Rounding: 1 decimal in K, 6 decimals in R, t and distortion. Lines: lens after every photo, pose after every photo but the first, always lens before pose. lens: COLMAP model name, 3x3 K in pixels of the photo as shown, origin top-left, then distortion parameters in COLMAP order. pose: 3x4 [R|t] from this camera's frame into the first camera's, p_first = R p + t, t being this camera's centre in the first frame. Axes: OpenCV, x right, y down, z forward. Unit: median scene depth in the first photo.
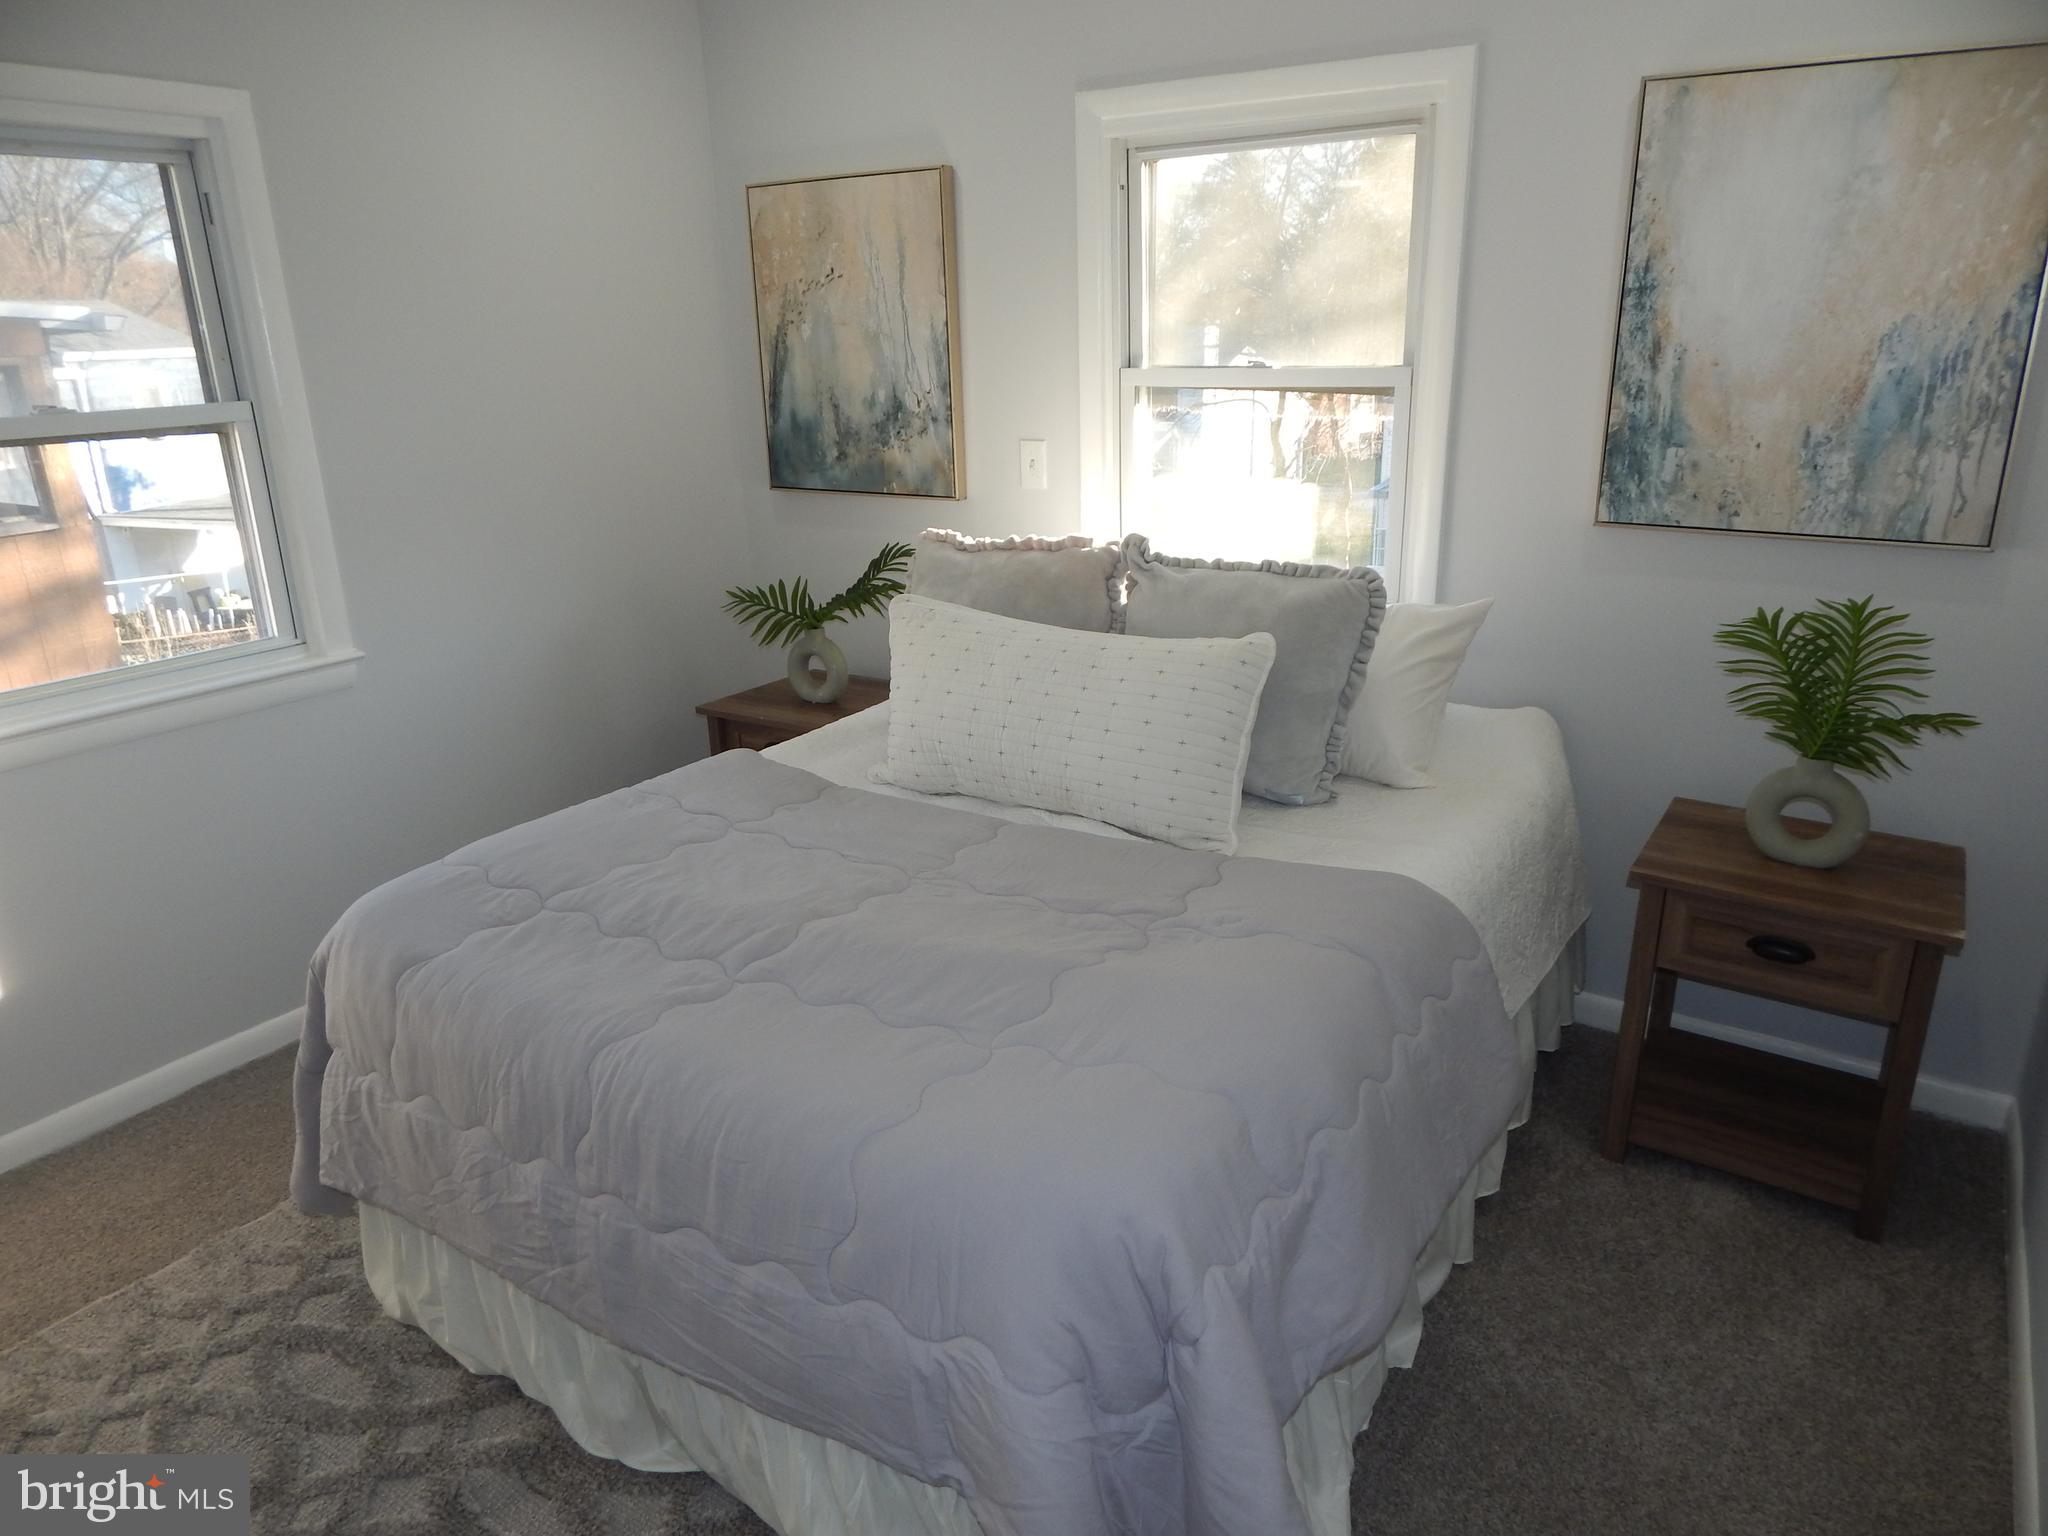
lens RADIAL K [[1357.5, 0, 1032.0], [0, 1357.5, 758.4], [0, 0, 1]] dist [0.016480, -0.020300]
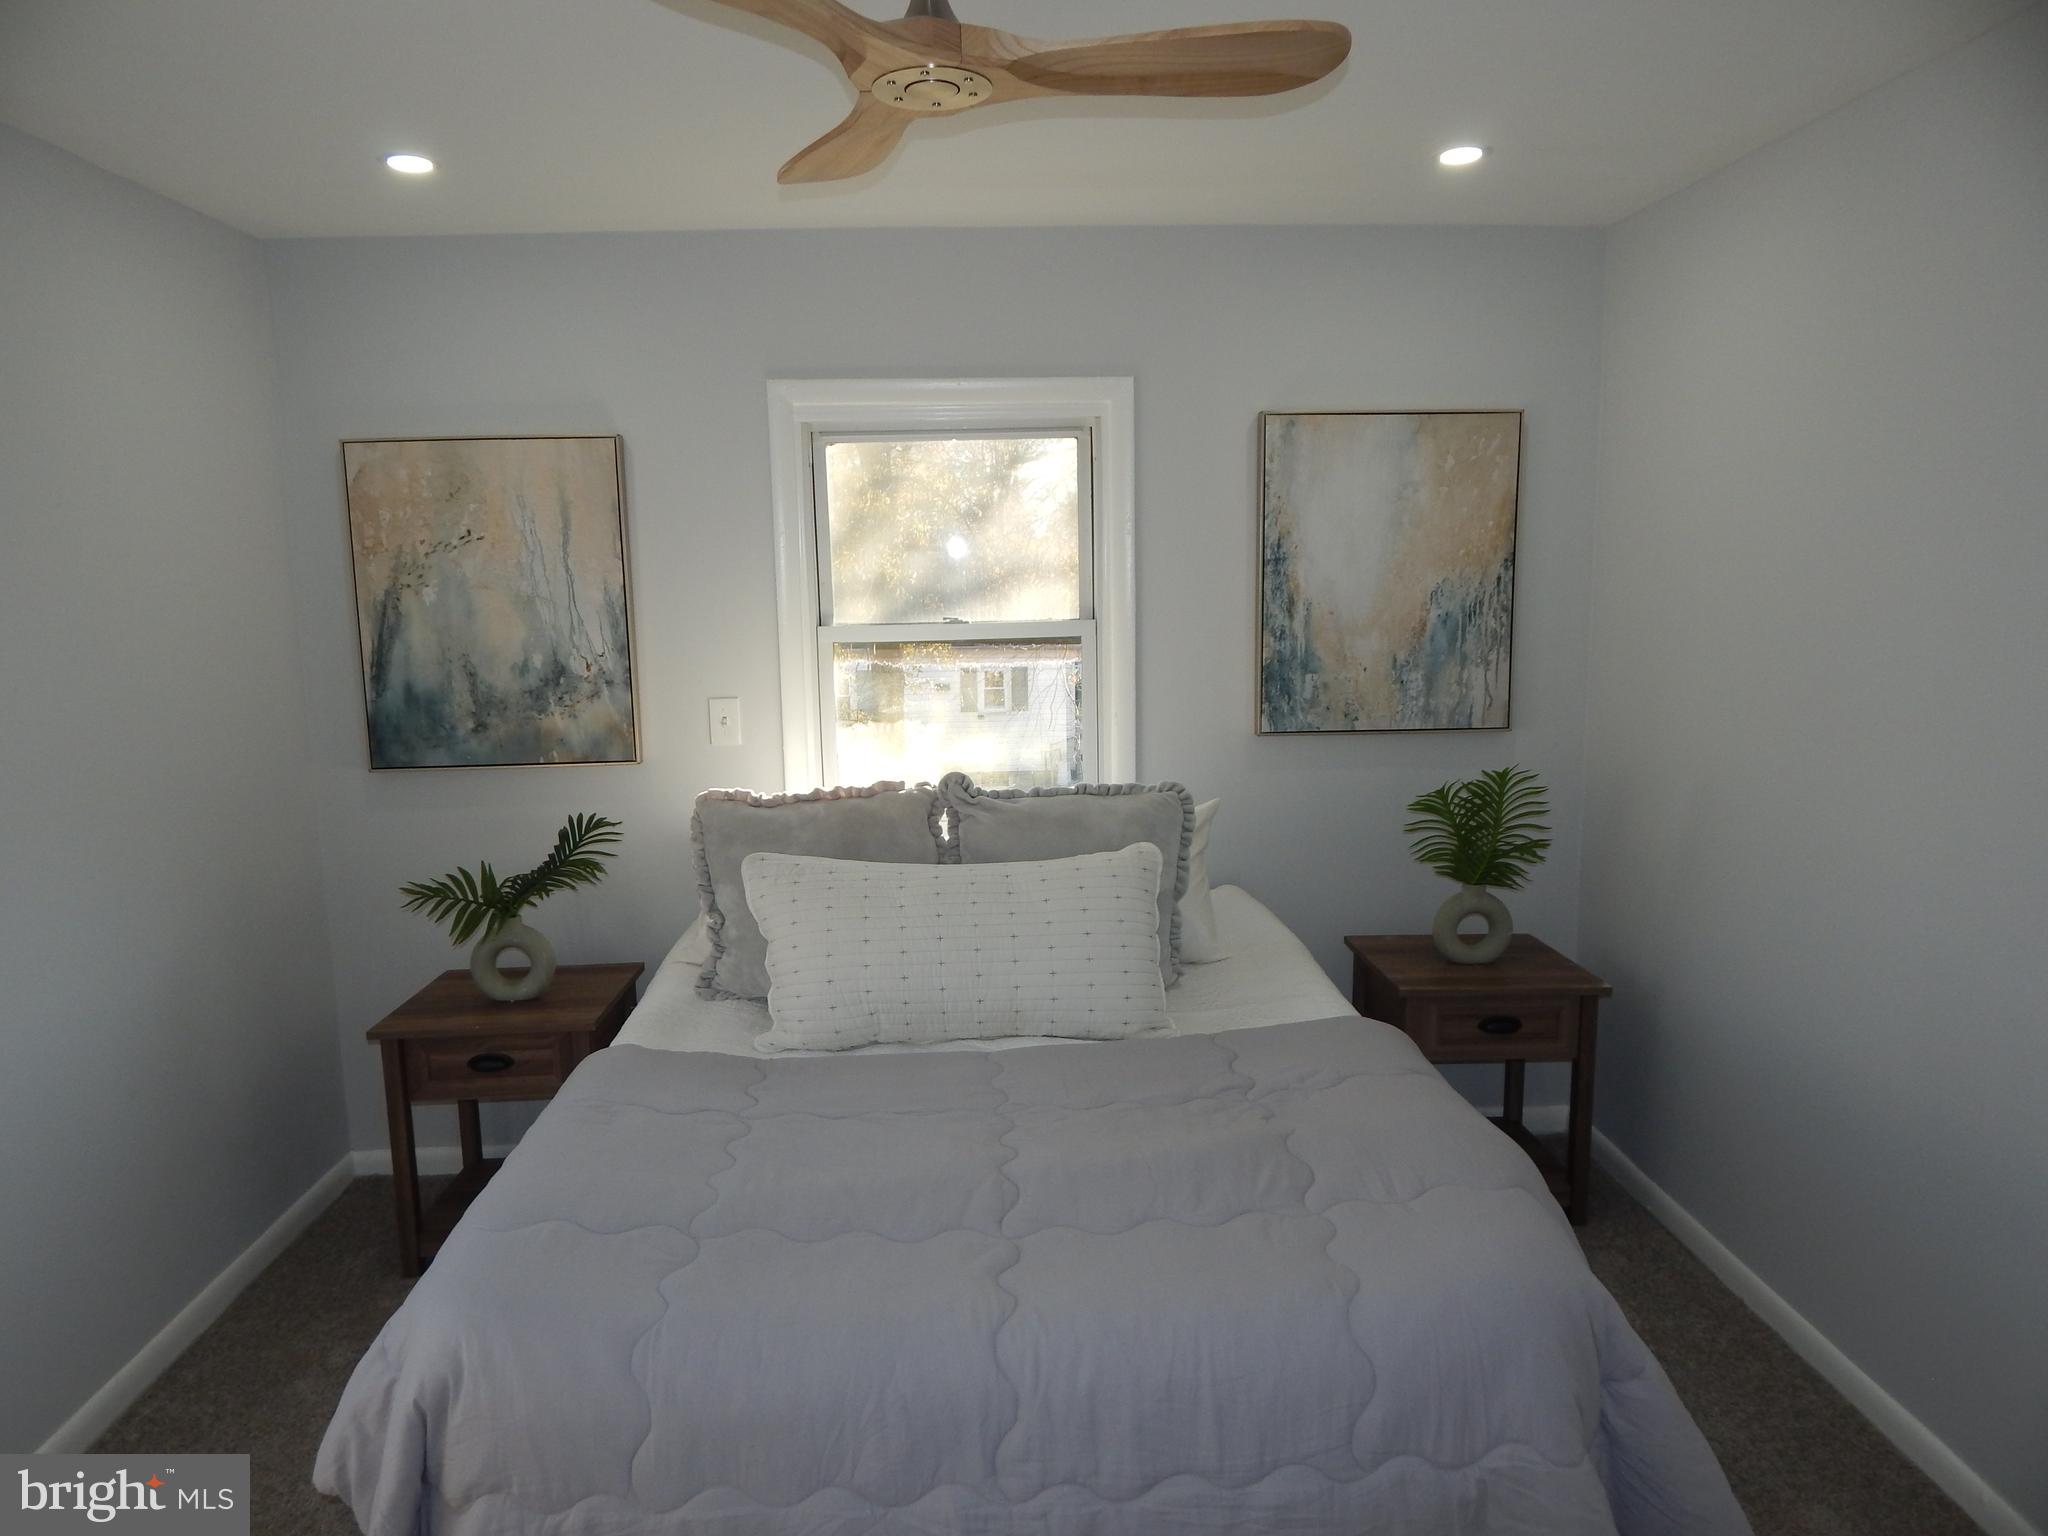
lens RADIAL K [[1357.5, 0, 1032.0], [0, 1357.5, 758.4], [0, 0, 1]] dist [0.016480, -0.020300]
pose [[0.808329, -0.079945, 0.583278, -0.521829], [0.182951, 0.975796, -0.119796, -0.036920], [-0.559583, 0.203545, 0.803390, 0.097488]]
